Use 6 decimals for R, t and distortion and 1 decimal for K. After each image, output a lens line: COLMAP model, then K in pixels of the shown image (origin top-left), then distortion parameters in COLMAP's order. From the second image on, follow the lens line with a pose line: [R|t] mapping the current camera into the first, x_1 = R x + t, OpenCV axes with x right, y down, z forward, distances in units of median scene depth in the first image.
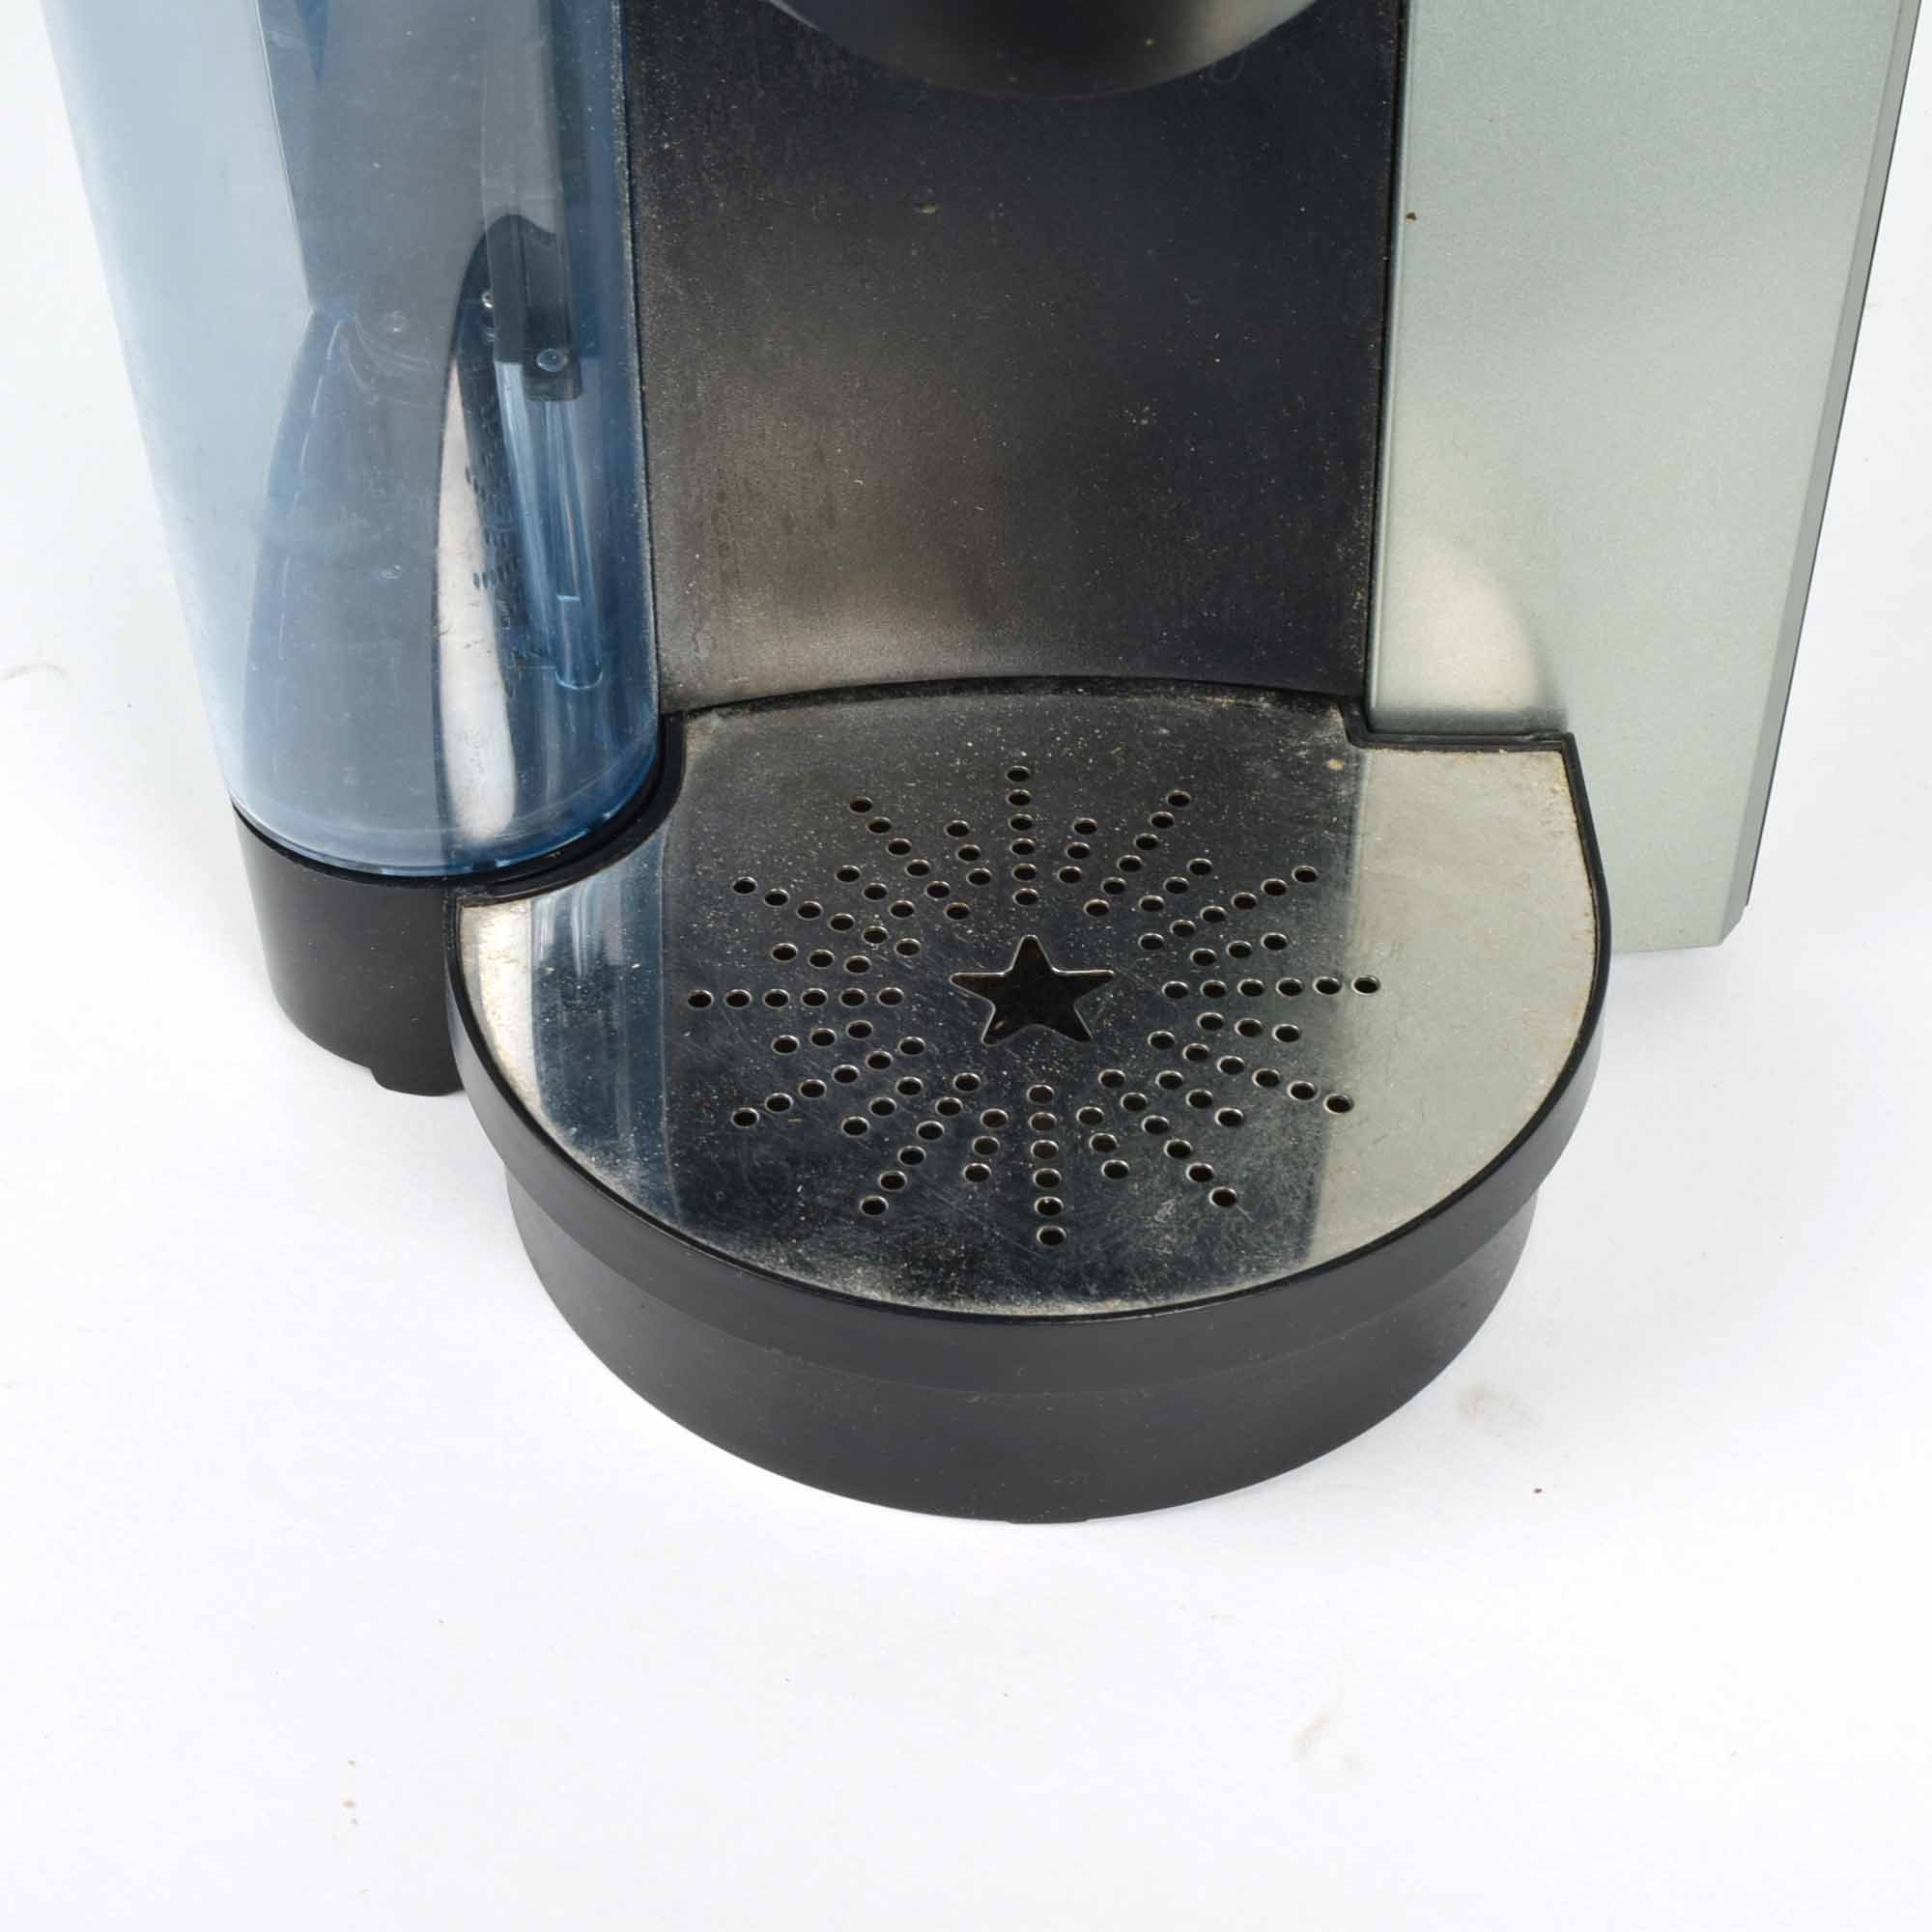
lens RADIAL K [[4426.6, 0, 1002.3], [0, 4426.6, 967.6], [0, 0, 1]] dist [-0.022160, 0.528830]
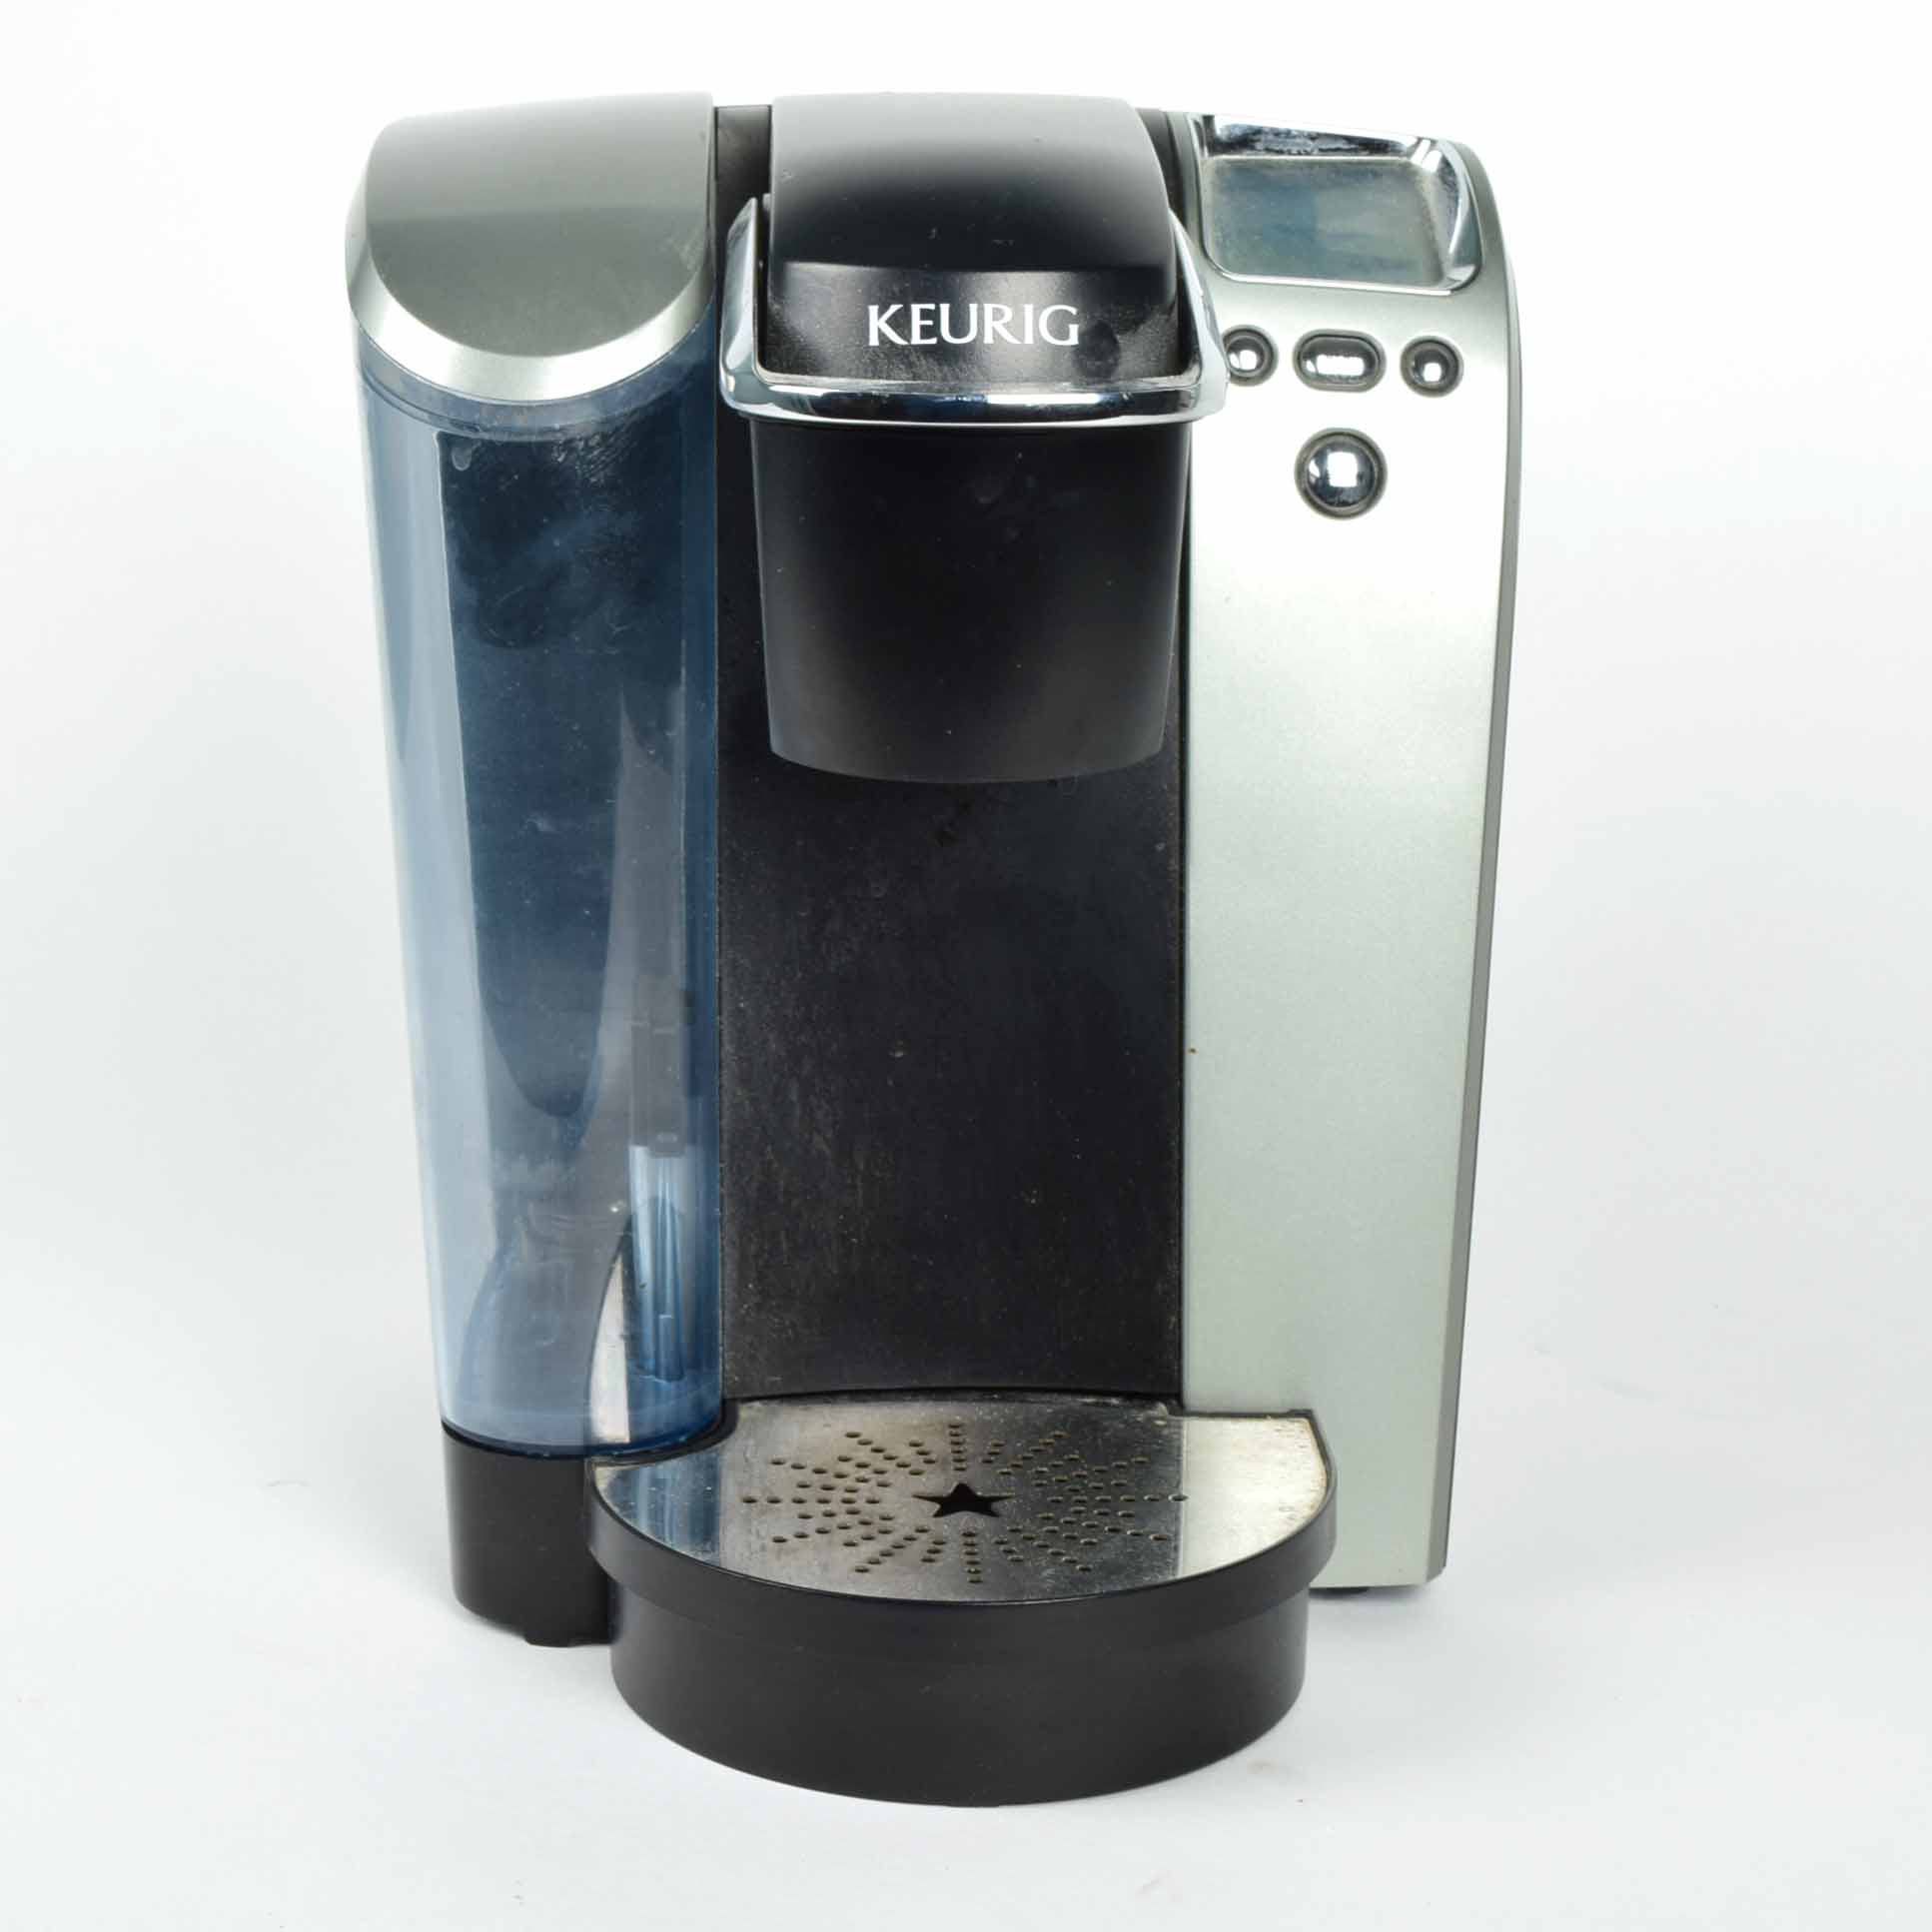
lens RADIAL K [[4542.1, 0, 967.6], [0, 4542.1, 885.6], [0, 0, 1]] dist [-0.045356, -0.258884]
pose [[0.999992, -0.000829, 0.003959, 0.002074], [0.002693, 0.866646, -0.498916, 0.604496], [-0.003017, 0.498922, 0.866641, -0.481851]]
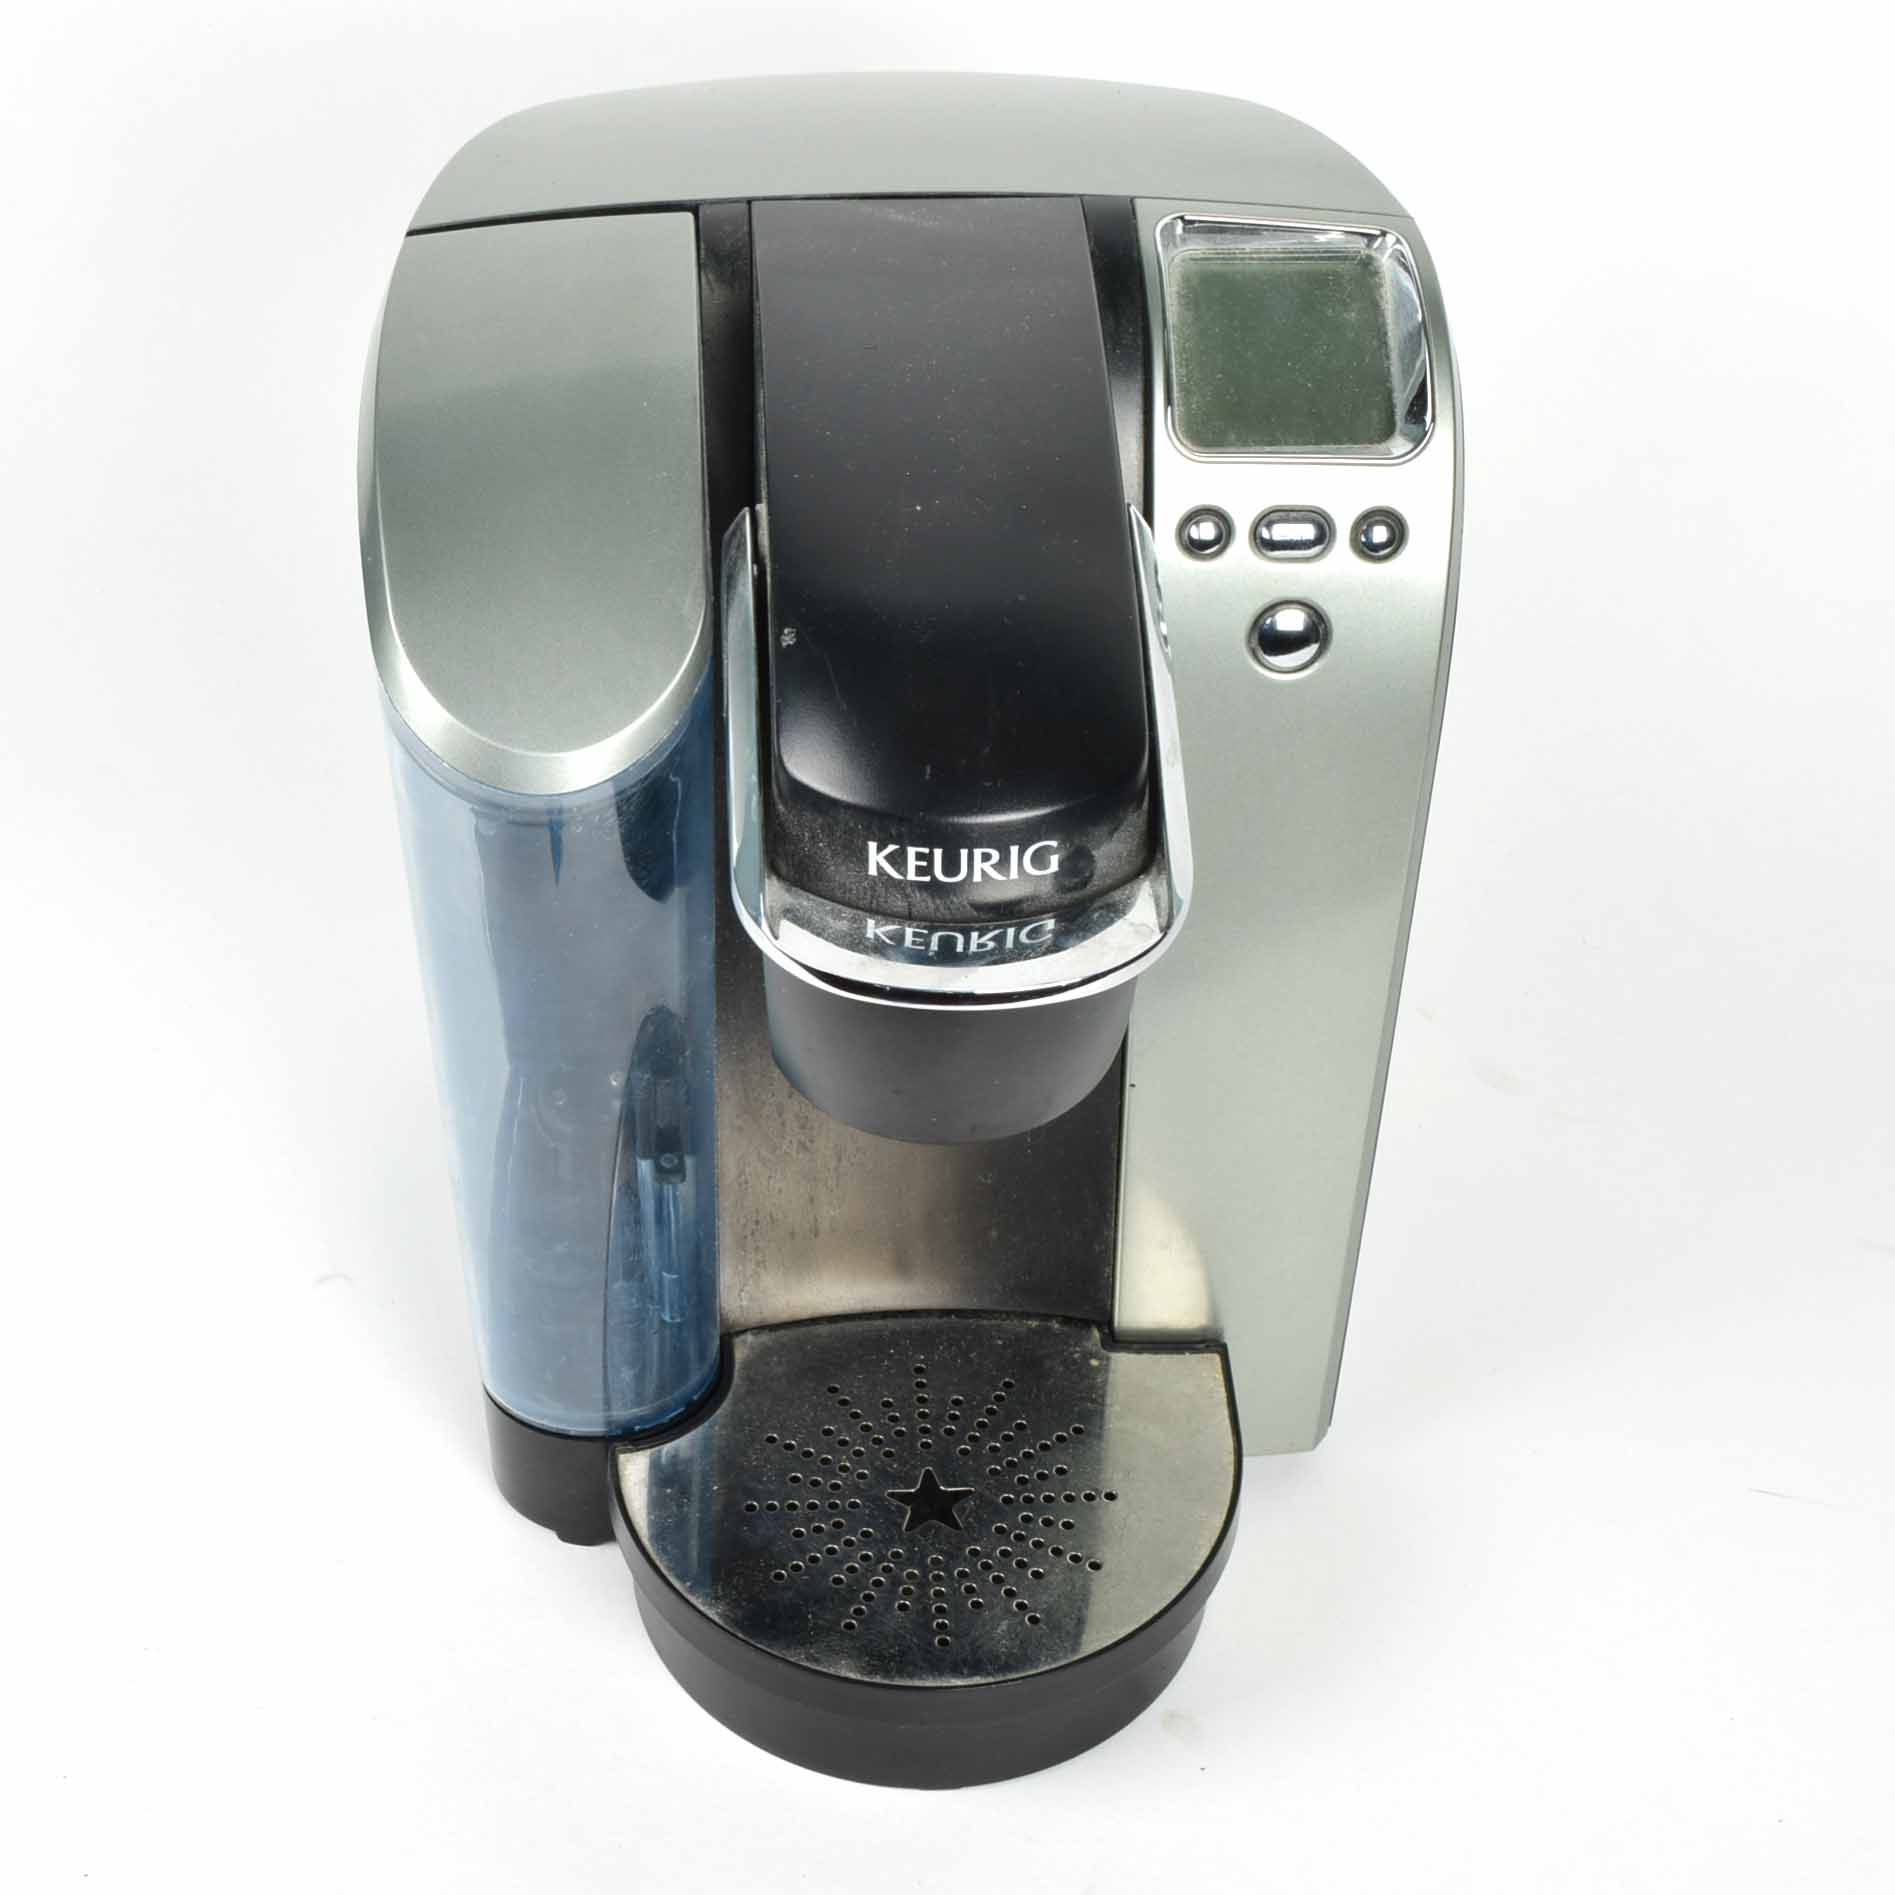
lens RADIAL K [[4610.2, 0, 948.9], [0, 4610.2, 1004.1], [0, 0, 1]] dist [-0.046096, -0.048777]
pose [[0.999515, -0.002255, 0.031058, -0.043999], [0.002678, 0.999904, -0.013575, -0.173523], [-0.031024, 0.013652, 0.999425, -0.914481]]
